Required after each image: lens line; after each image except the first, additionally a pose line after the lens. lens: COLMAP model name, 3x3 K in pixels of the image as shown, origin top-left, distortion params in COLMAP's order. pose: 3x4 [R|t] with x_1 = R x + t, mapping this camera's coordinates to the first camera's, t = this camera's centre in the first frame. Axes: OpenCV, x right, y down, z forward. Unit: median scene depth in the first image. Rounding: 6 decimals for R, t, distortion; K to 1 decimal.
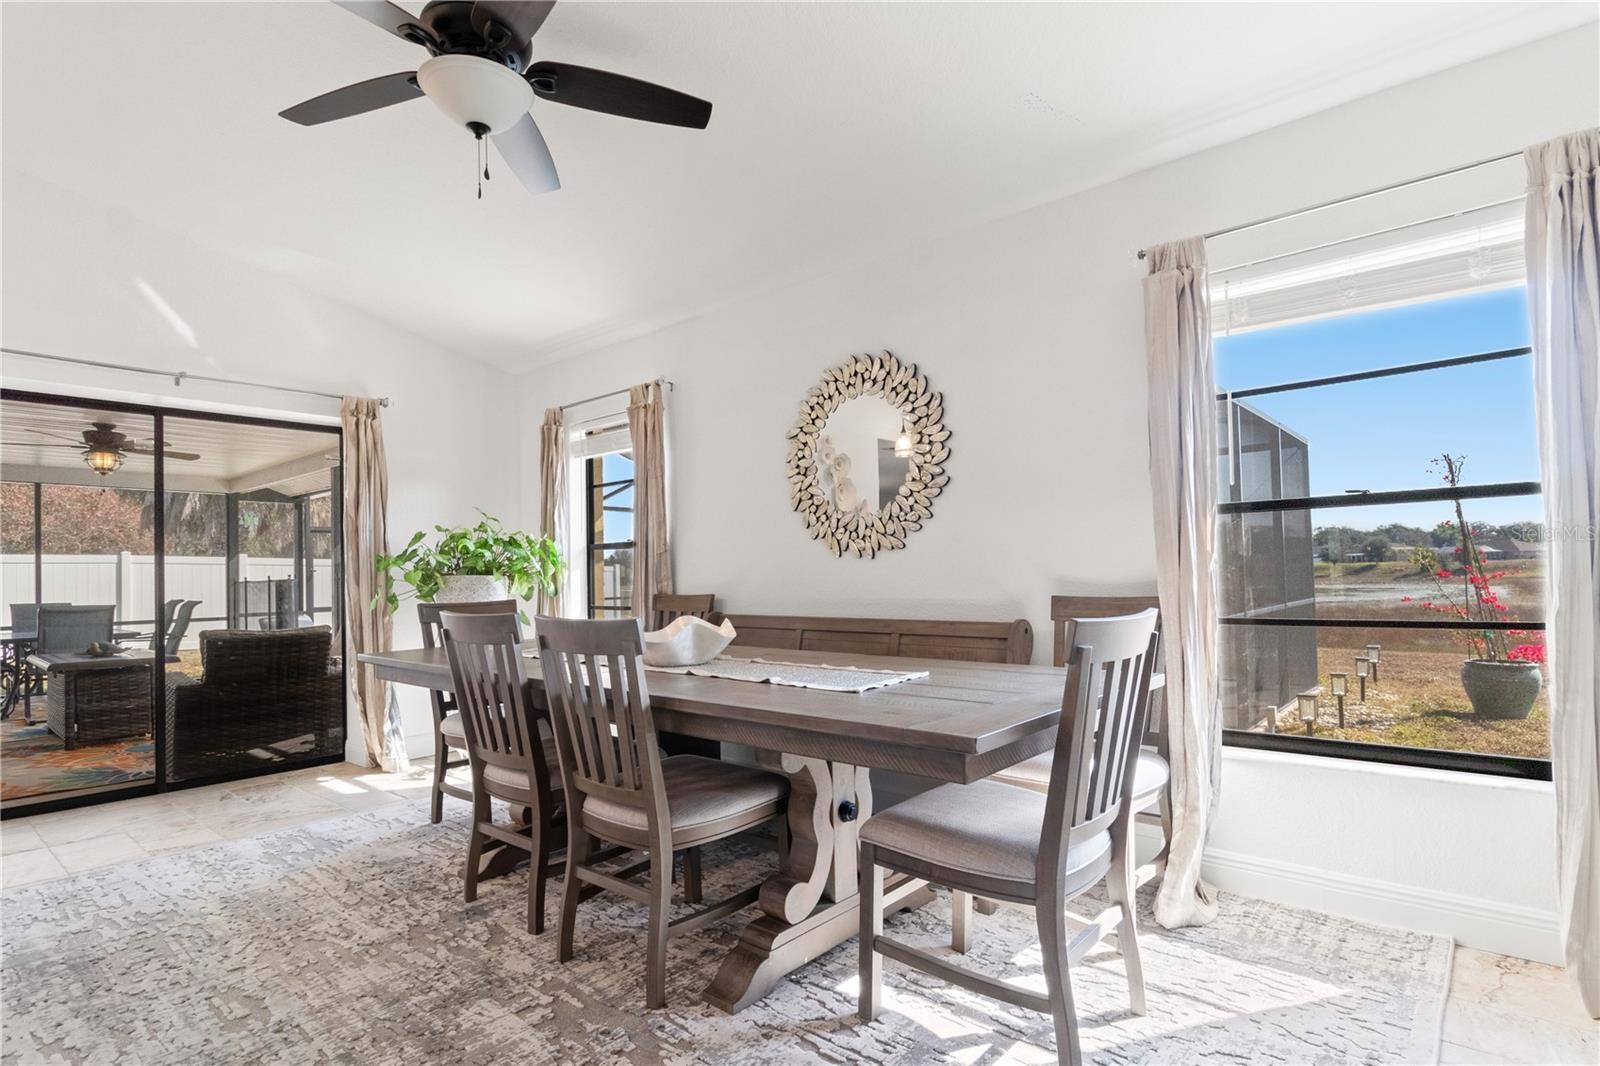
lens RADIAL K [[813.4, 0, 820.5], [0, 813.4, 555.6], [0, 0, 1]] dist [0.002508, 0.000404]
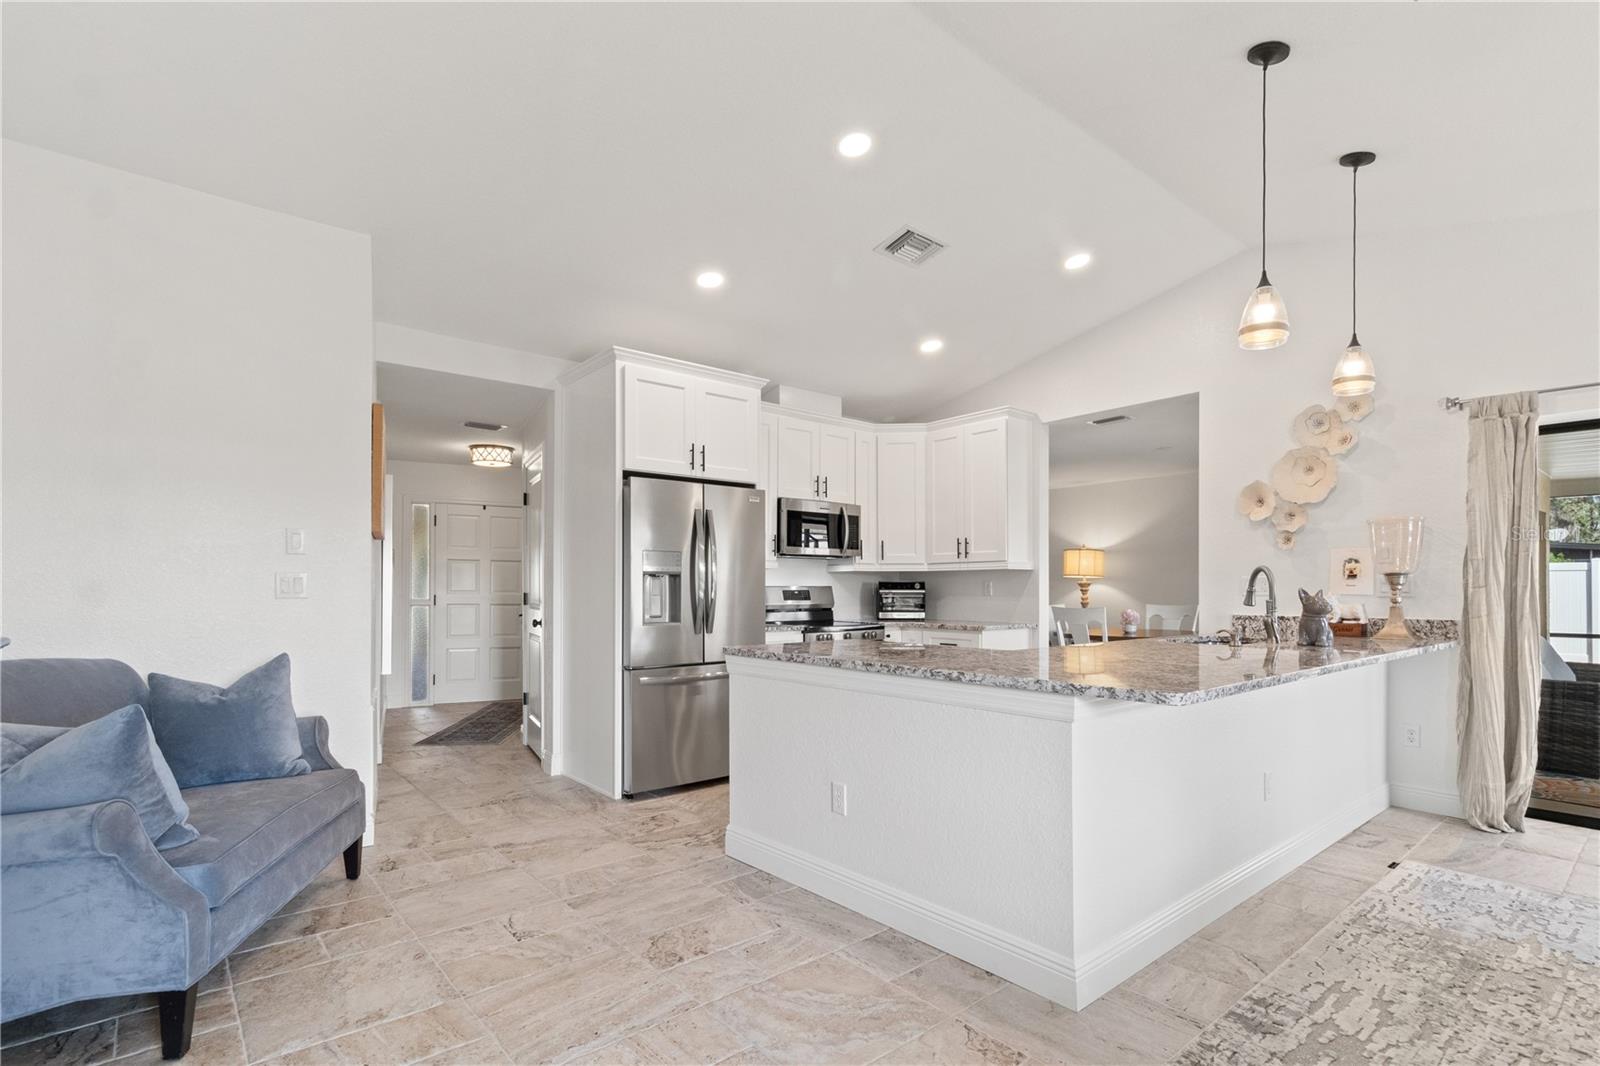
lens RADIAL K [[768.8, 0, 811.6], [0, 768.8, 584.3], [0, 0, 1]] dist [0.002440, 0.000456]
pose [[-0.166570, 0.013725, -0.985934, 0.177346], [0.025373, 0.999632, 0.009629, -0.031018], [0.985703, -0.023413, -0.166857, 0.197672]]
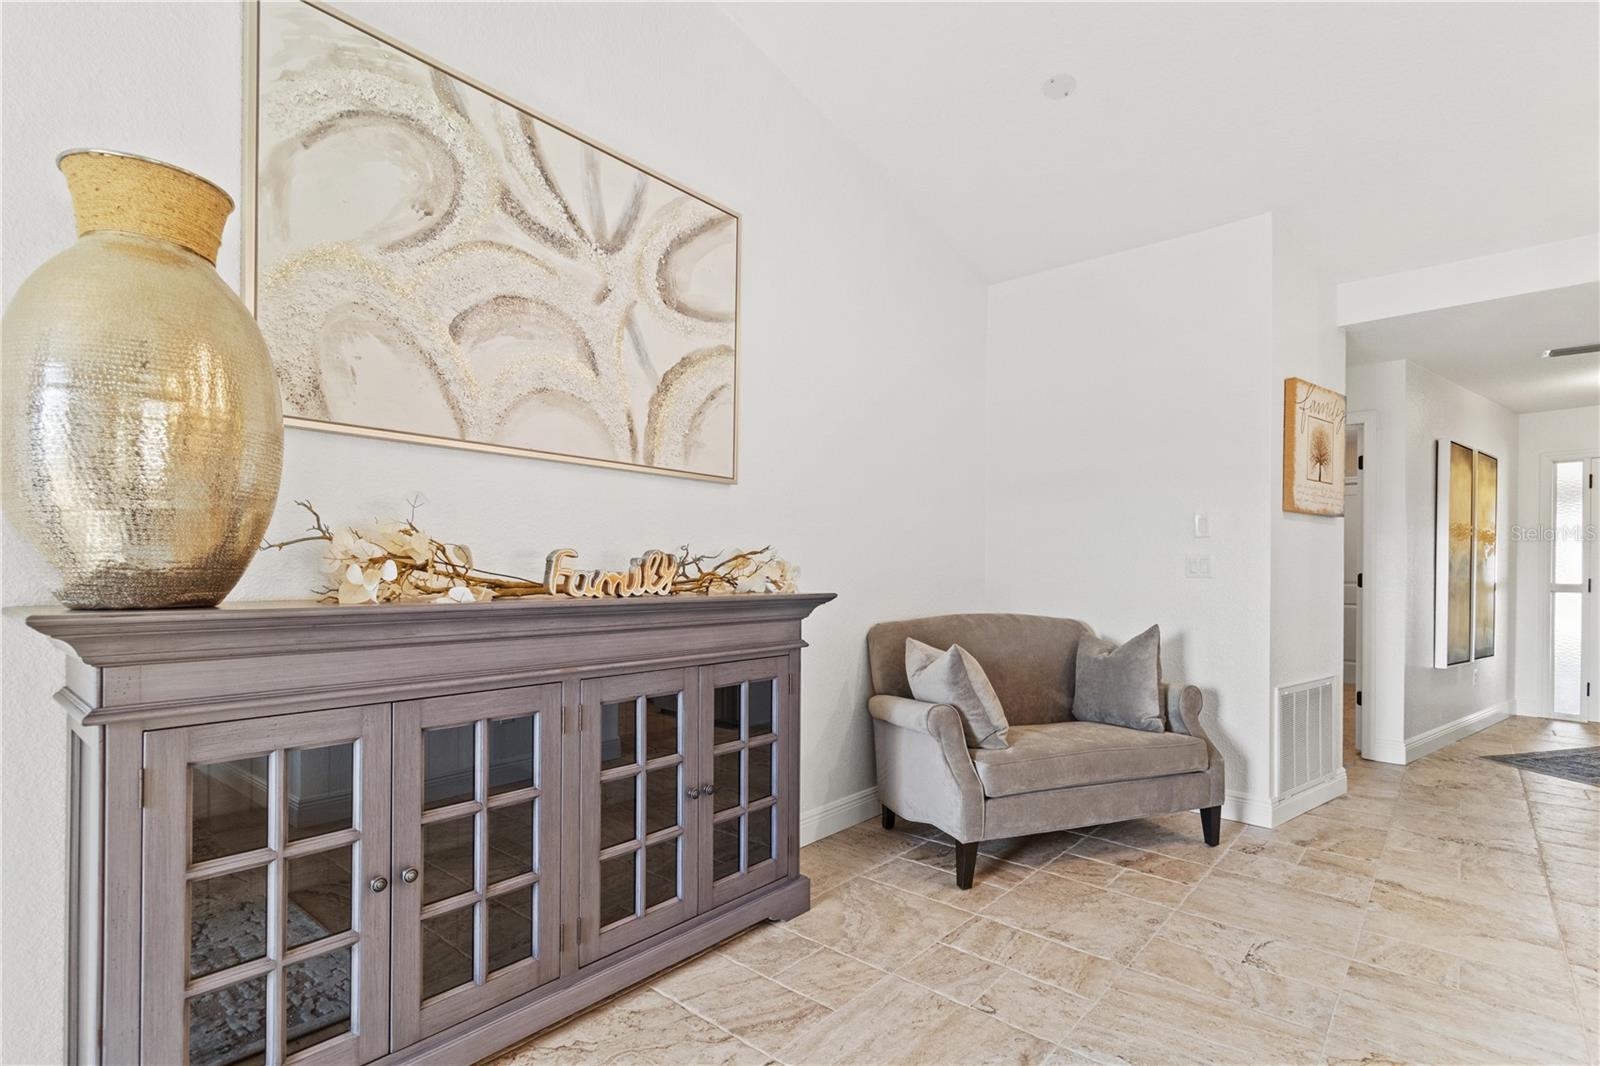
lens RADIAL K [[760.1, 0, 819.1], [0, 760.1, 569.2], [0, 0, 1]] dist [0.000401, -0.000020]
pose [[-0.999827, 0.015208, 0.010734, -0.155884], [0.014984, 0.999673, -0.020700, -0.018224], [-0.011045, -0.020536, -0.999728, 0.459608]]
